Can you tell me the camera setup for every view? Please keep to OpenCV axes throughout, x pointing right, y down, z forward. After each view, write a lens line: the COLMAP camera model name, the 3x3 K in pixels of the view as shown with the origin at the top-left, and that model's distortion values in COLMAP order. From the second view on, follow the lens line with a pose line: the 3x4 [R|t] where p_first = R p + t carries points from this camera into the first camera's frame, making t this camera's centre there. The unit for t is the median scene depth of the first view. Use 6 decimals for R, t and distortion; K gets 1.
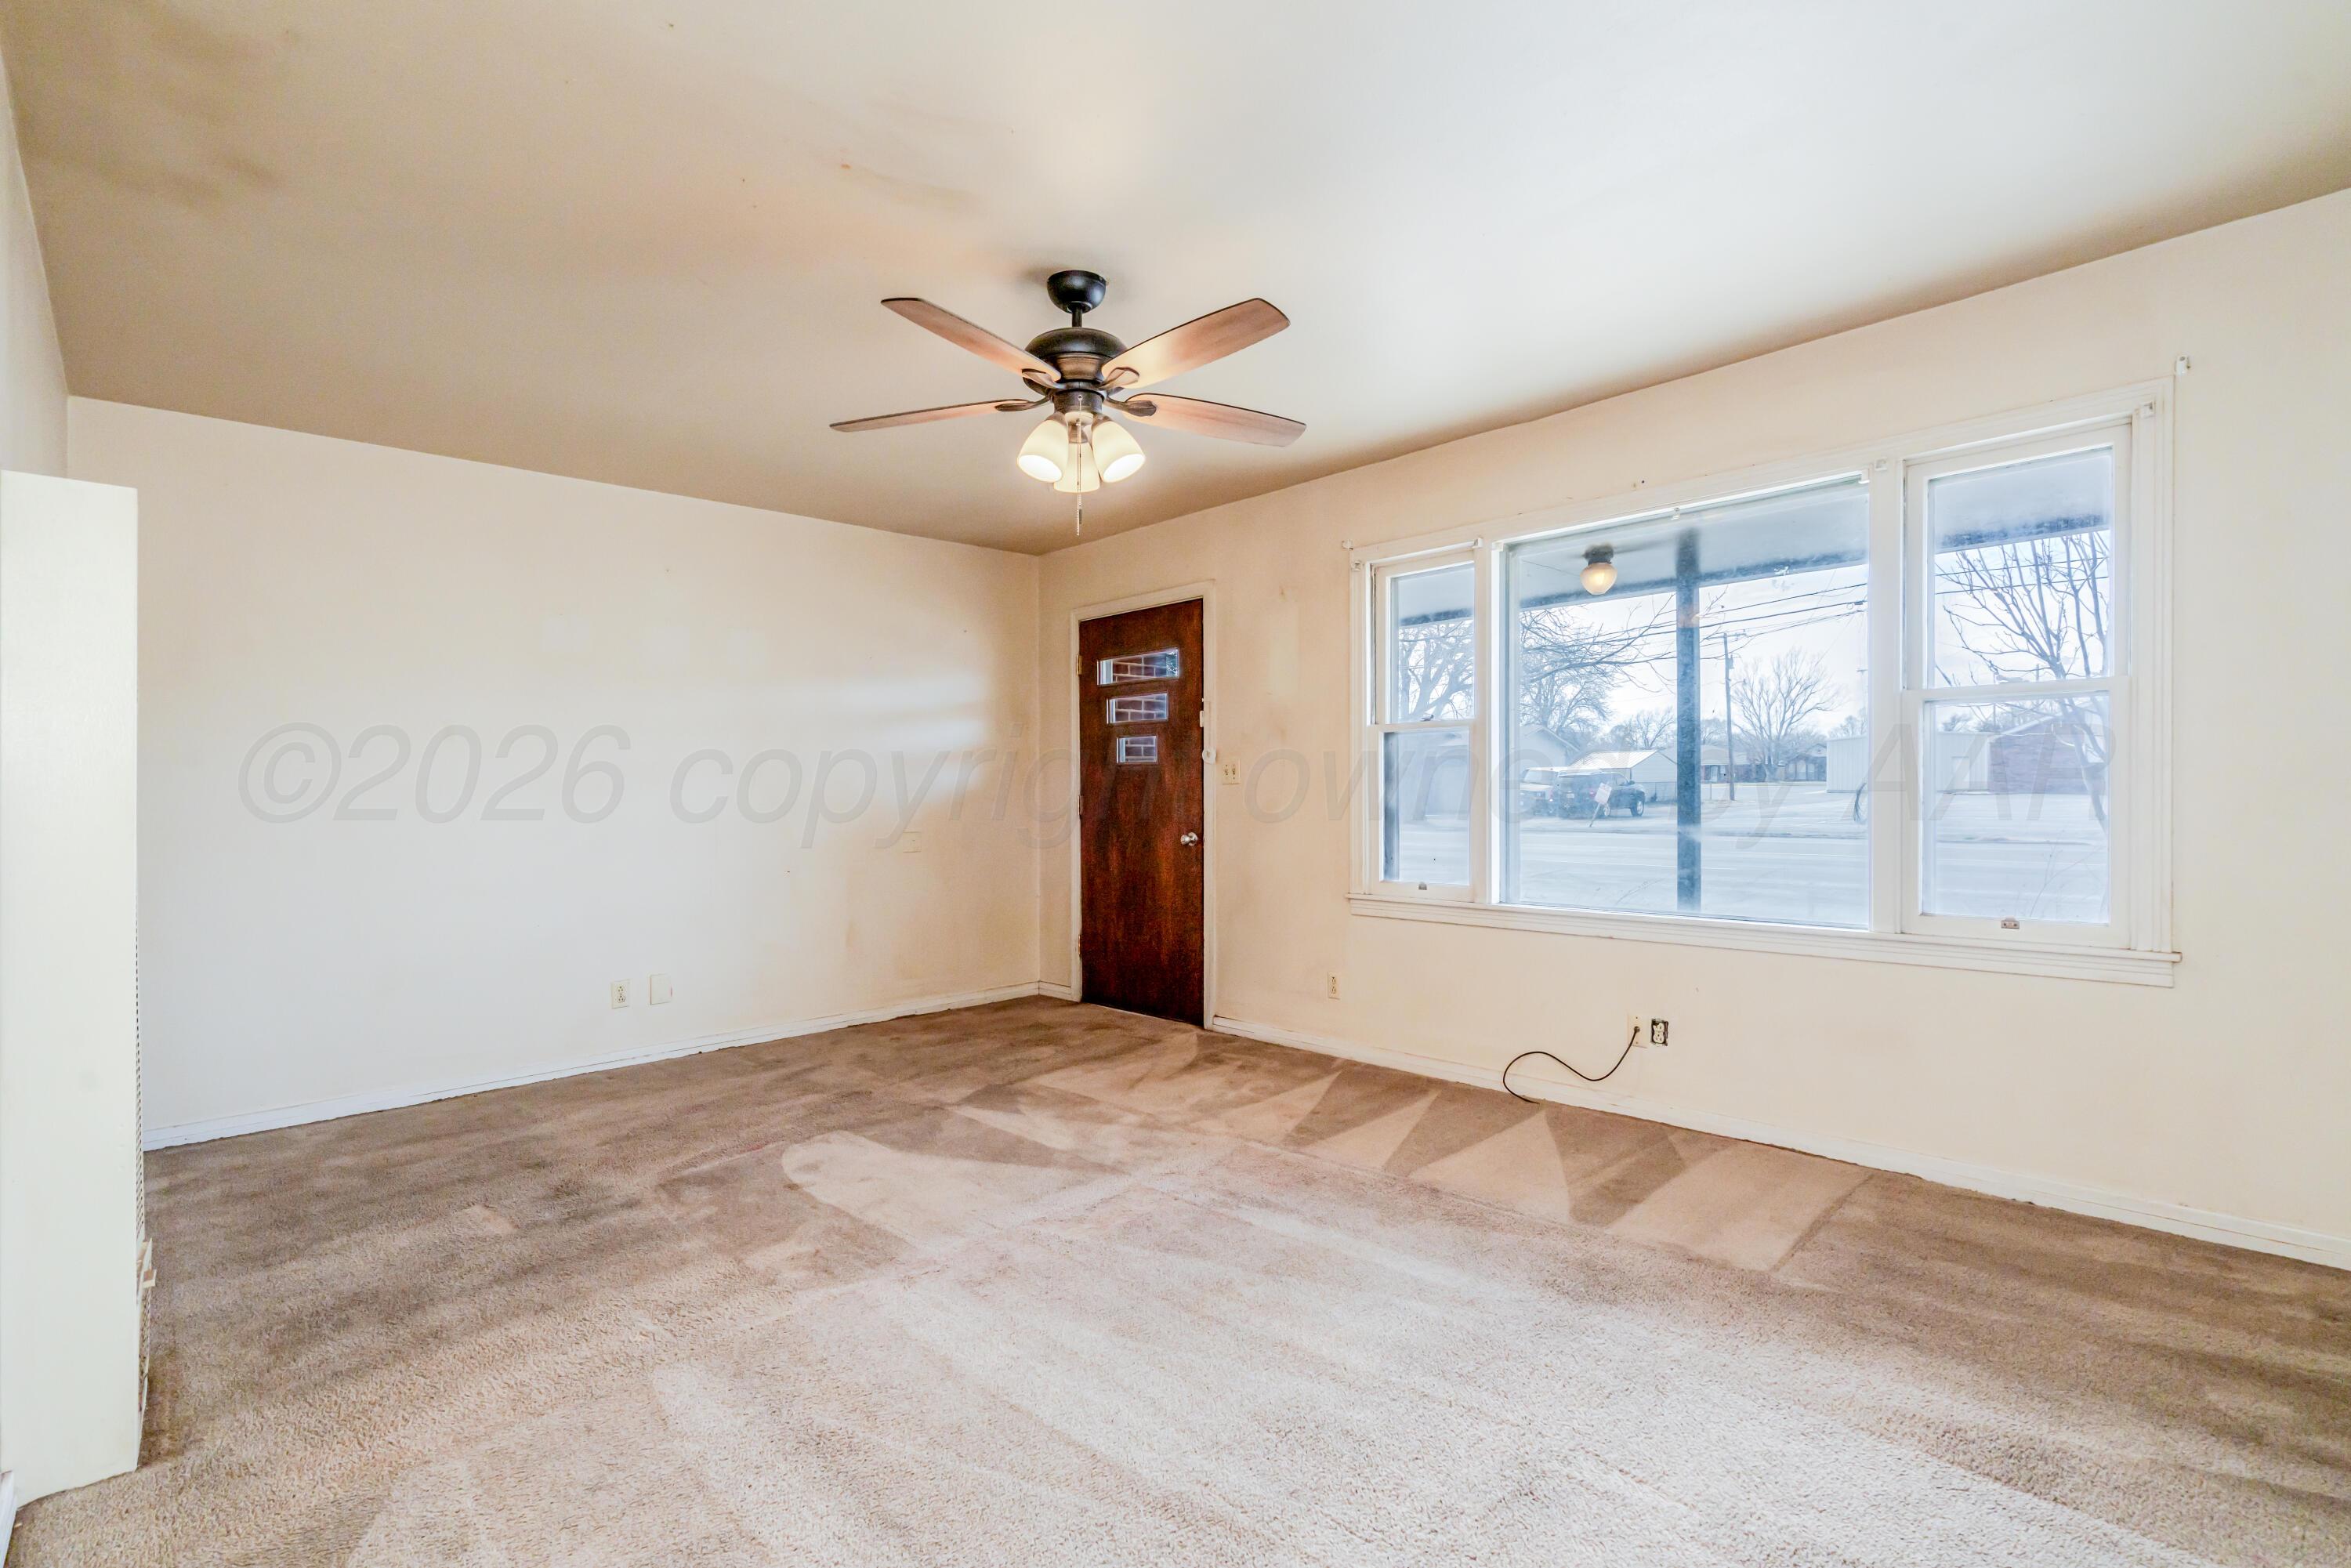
lens RADIAL K [[1076.7, 0, 1182.1], [0, 1076.7, 829.4], [0, 0, 1]] dist [-0.002146, -0.000135]
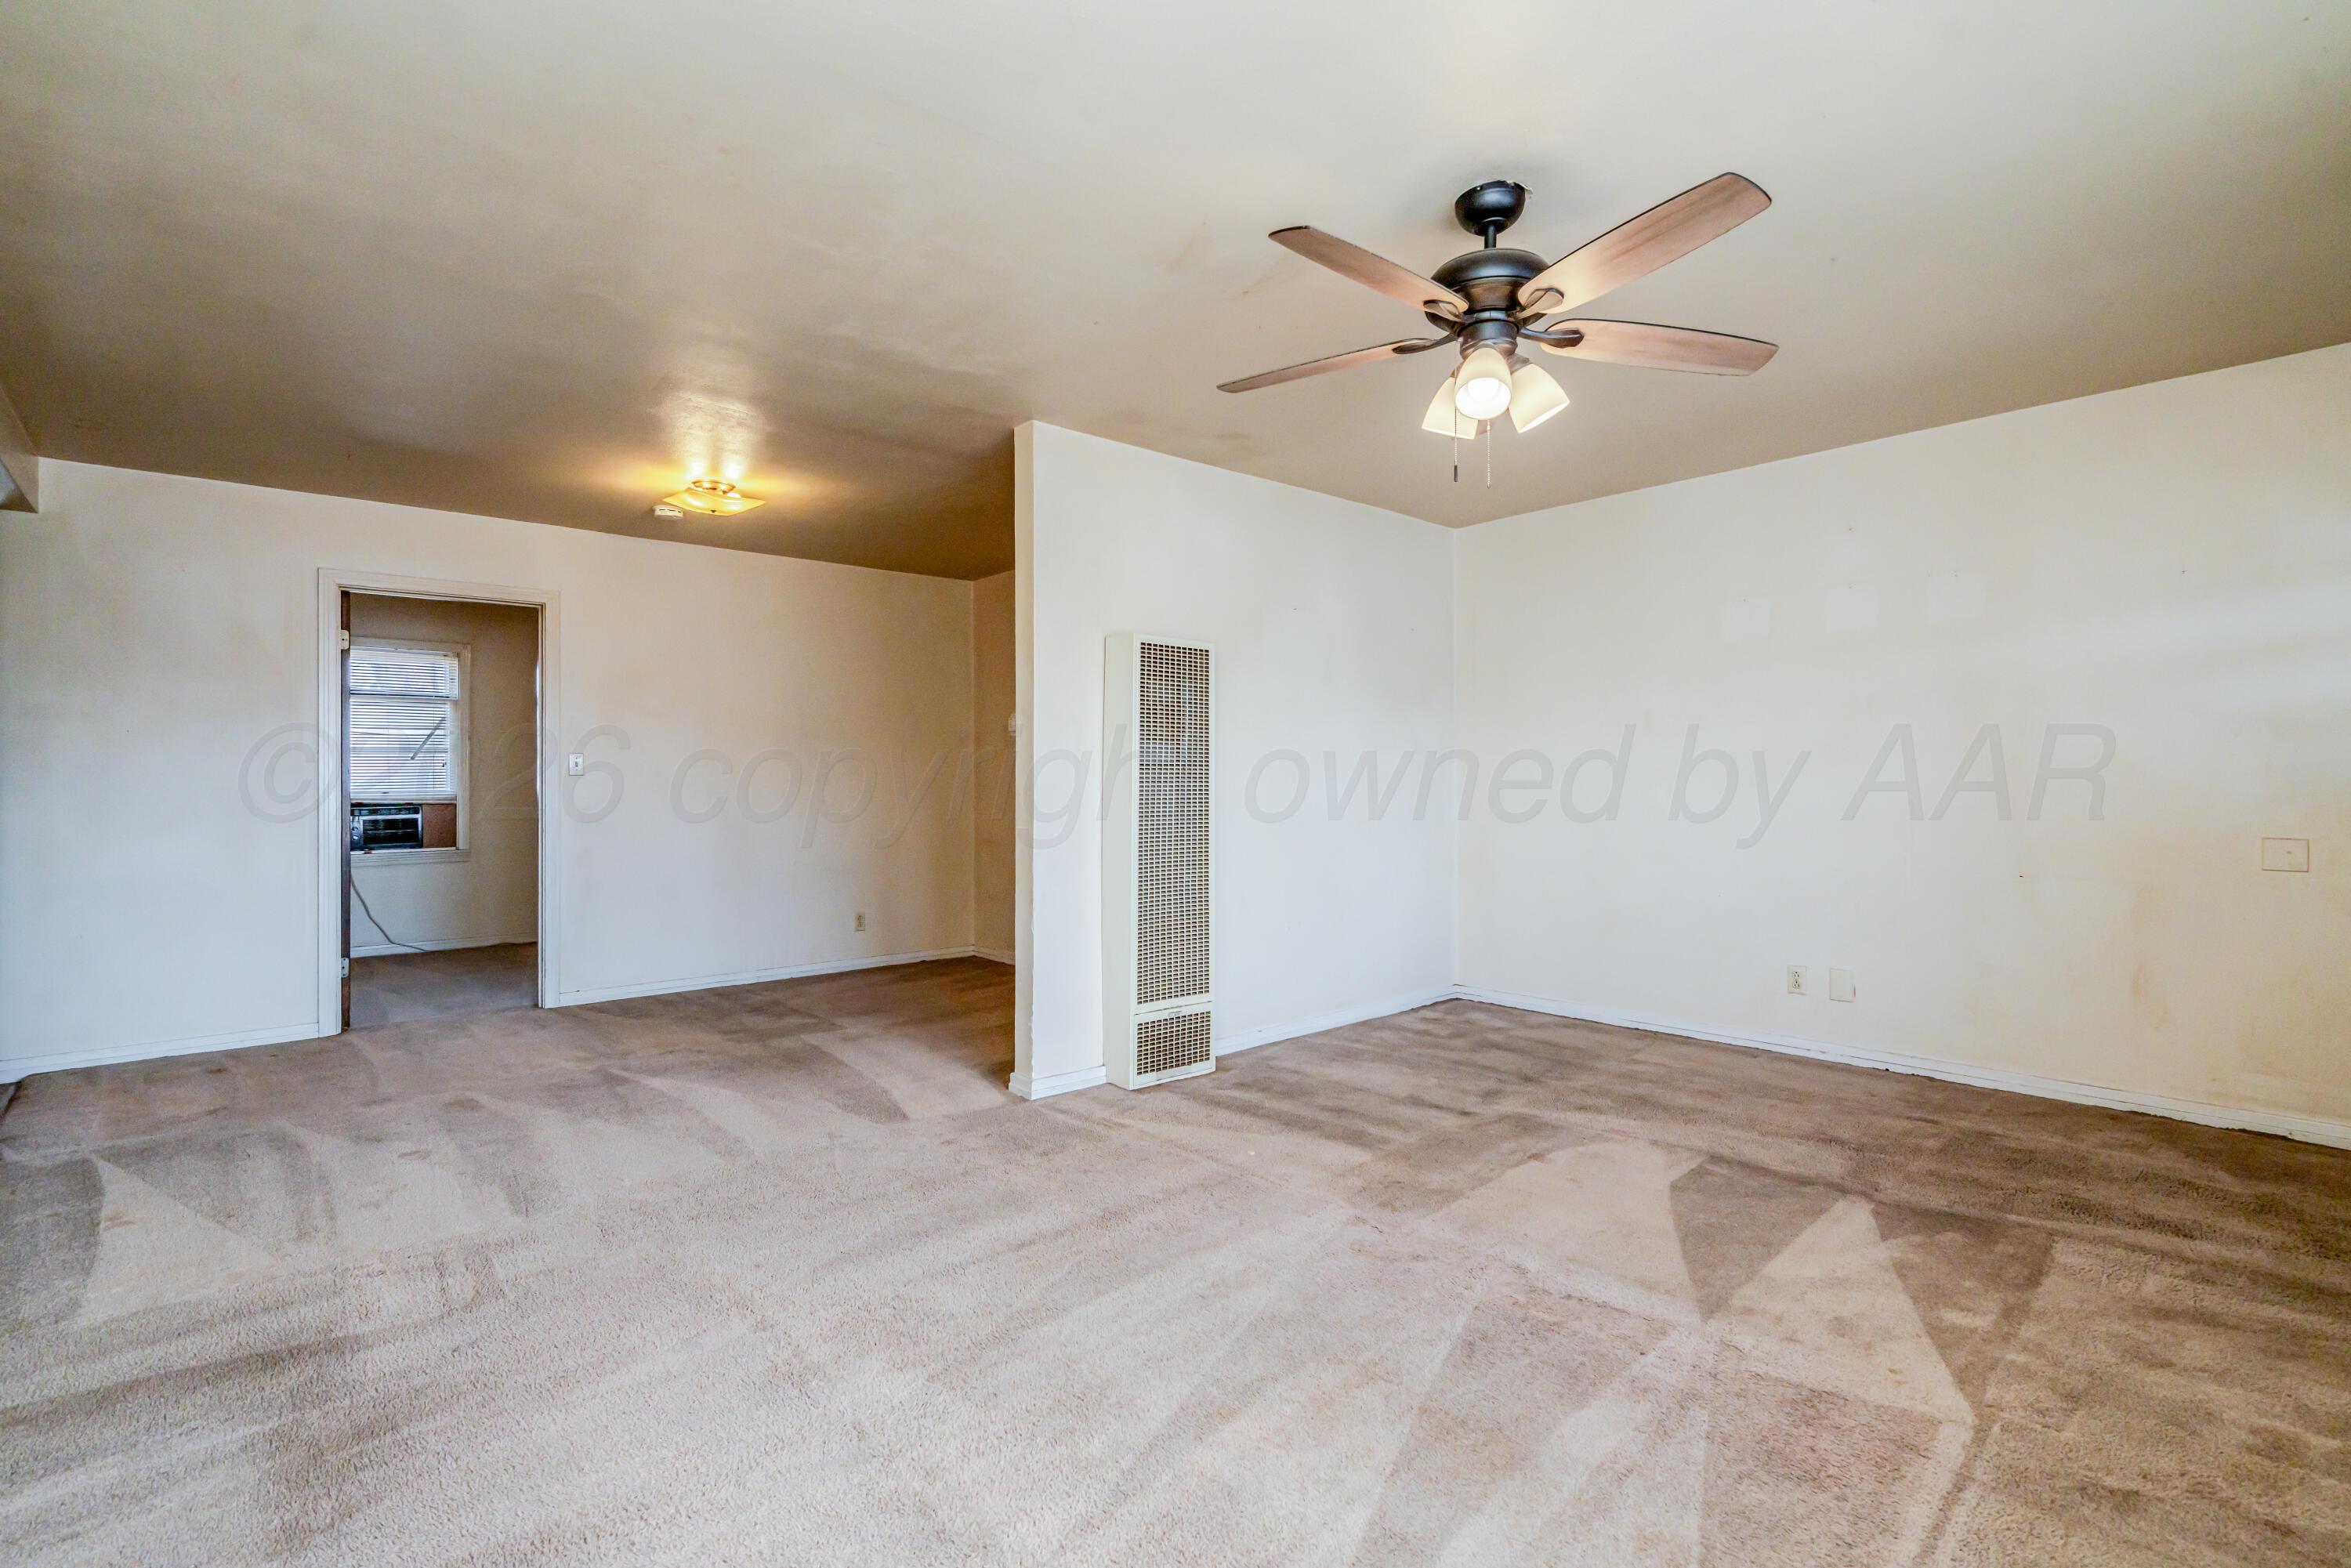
lens RADIAL K [[1106.4, 0, 1175.5], [0, 1106.4, 784.0], [0, 0, 1]] dist [0.000981, 0.000549]
pose [[-0.053795, 0.017186, -0.998404, 0.713890], [-0.030981, 0.999342, 0.018871, -0.035245], [0.998071, 0.031947, -0.053227, 0.699813]]
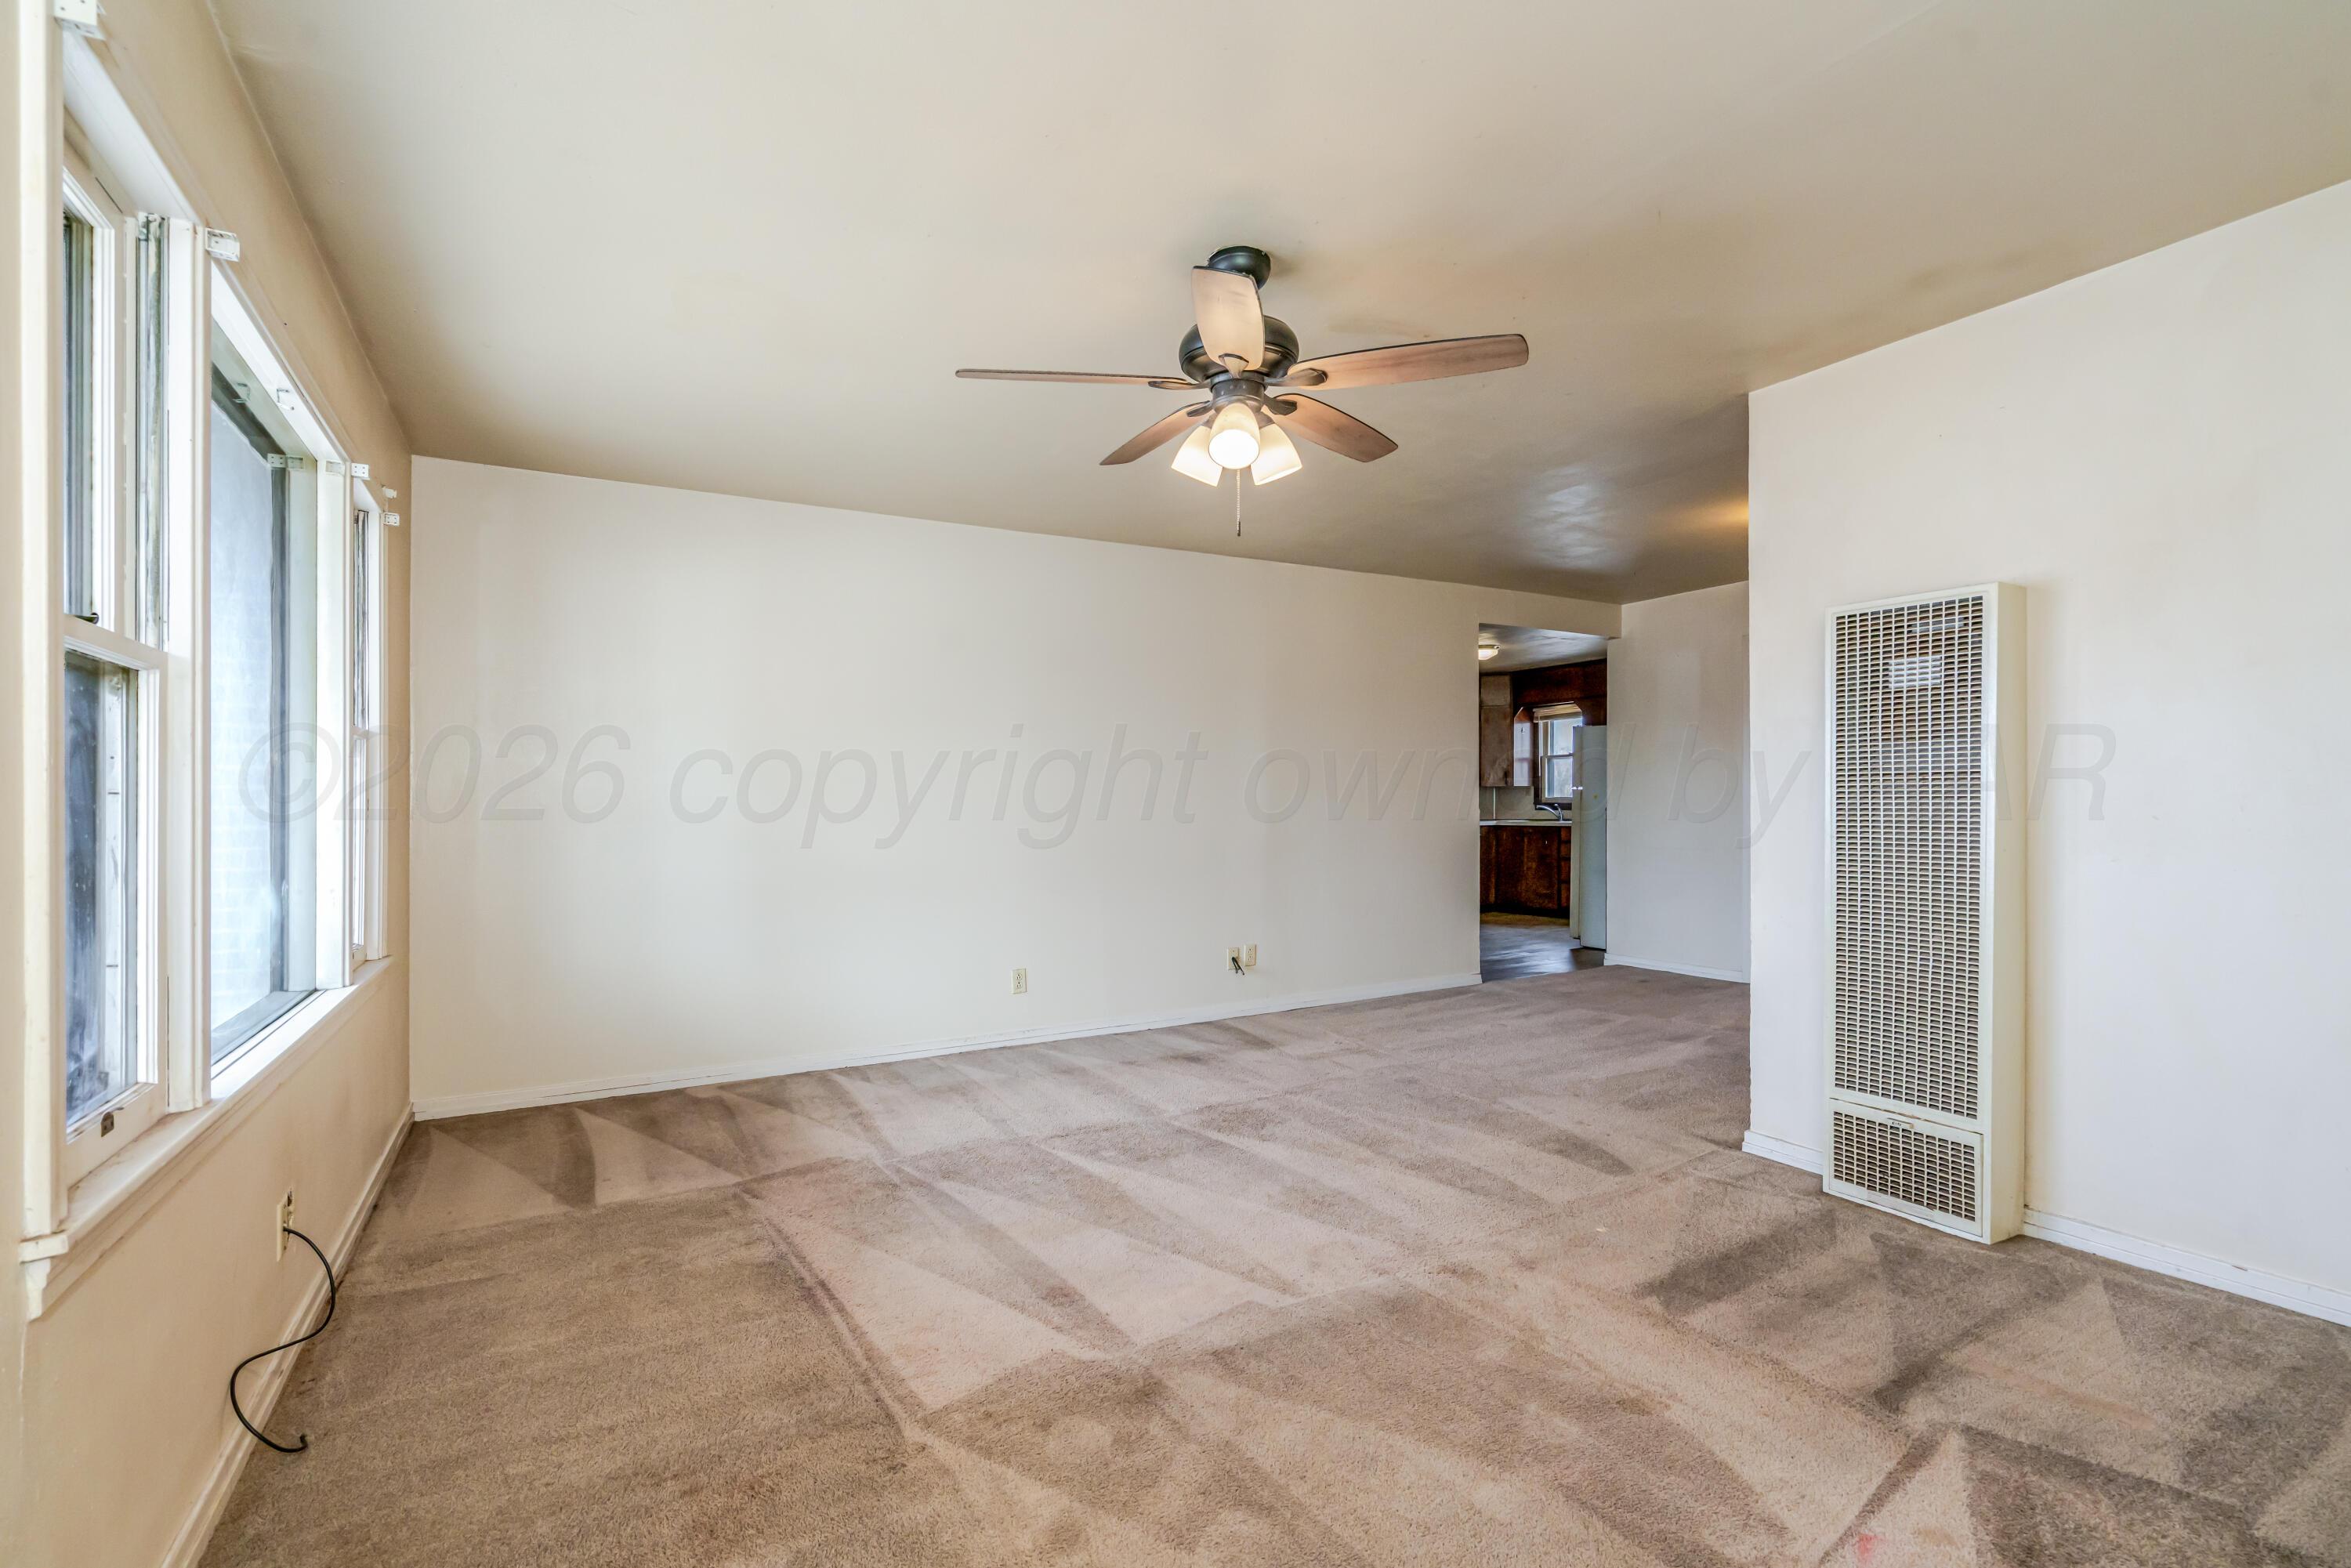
lens RADIAL K [[1078.8, 0, 1179.4], [0, 1078.8, 788.3], [0, 0, 1]] dist [-0.001278, 0.000152]
pose [[-0.967641, 0.016606, 0.251784, -0.233627], [0.022329, 0.999553, 0.019892, -0.052182], [-0.251341, 0.024870, -0.967579, 1.660732]]
